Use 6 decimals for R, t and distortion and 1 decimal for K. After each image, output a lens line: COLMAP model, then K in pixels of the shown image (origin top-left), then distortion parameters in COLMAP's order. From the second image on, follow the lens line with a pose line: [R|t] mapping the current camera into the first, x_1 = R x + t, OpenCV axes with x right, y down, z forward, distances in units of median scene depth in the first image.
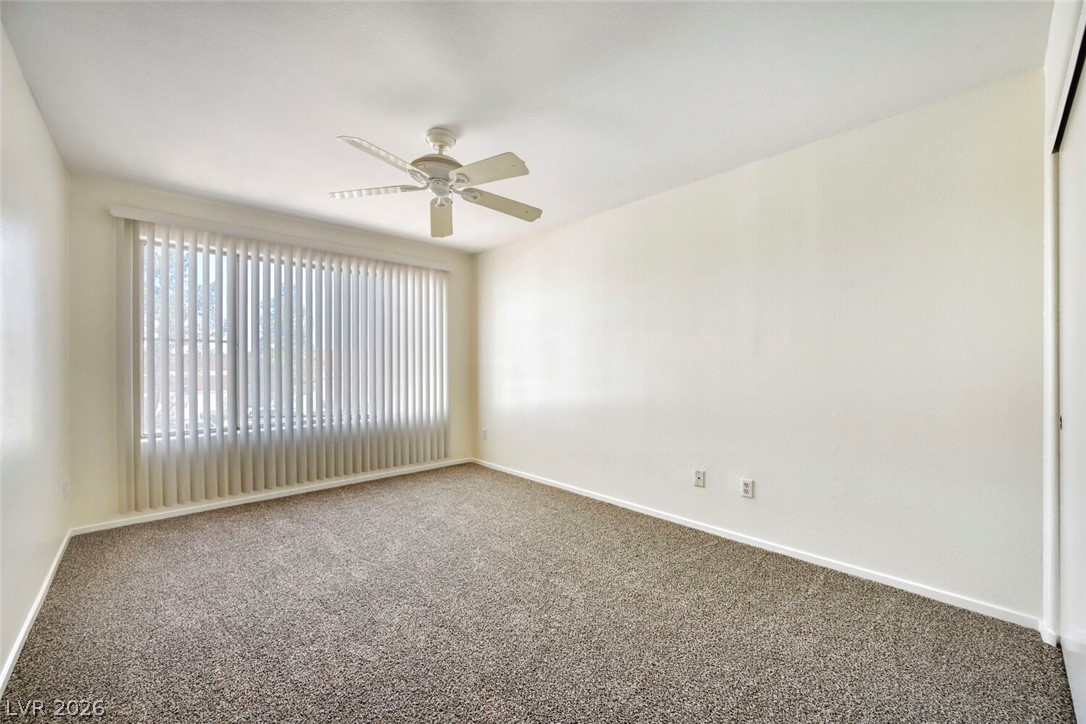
lens RADIAL K [[426.0, 0, 536.8], [0, 426.0, 363.3], [0, 0, 1]] dist [-0.001186, 0.001001]
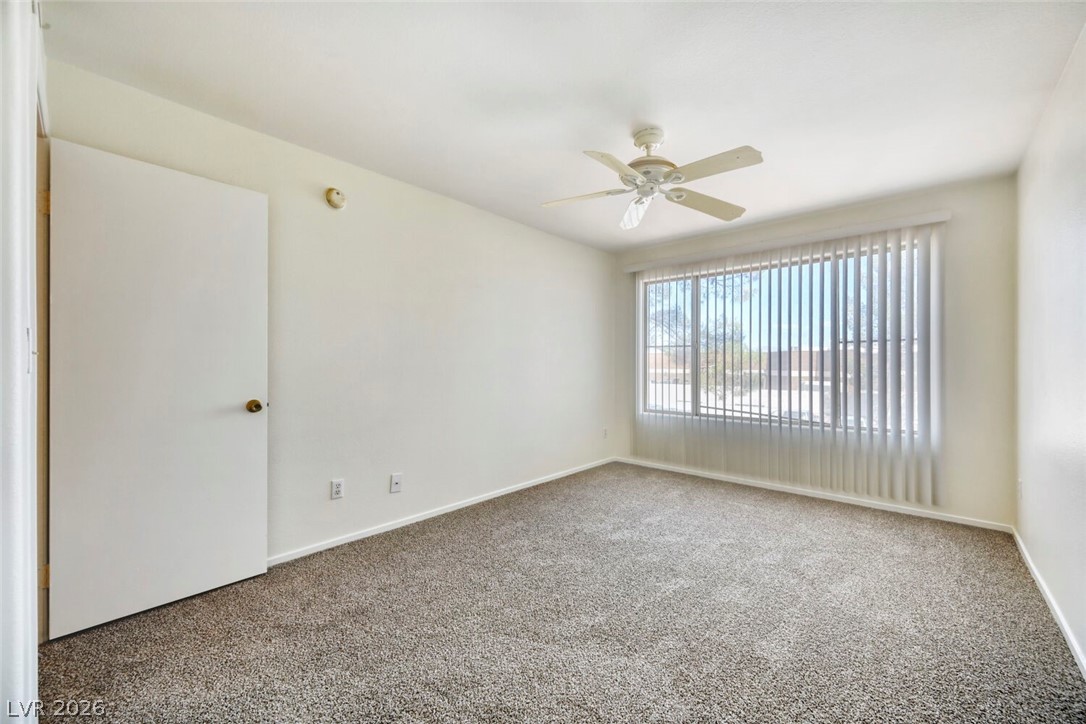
lens RADIAL K [[426.0, 0, 553.7], [0, 426.0, 365.5], [0, 0, 1]] dist [-0.001186, 0.001001]
pose [[0.102708, 0.007286, -0.994685, 0.426215], [-0.000461, 0.999973, 0.007277, -0.000810], [0.994711, -0.000289, 0.102709, 0.382020]]
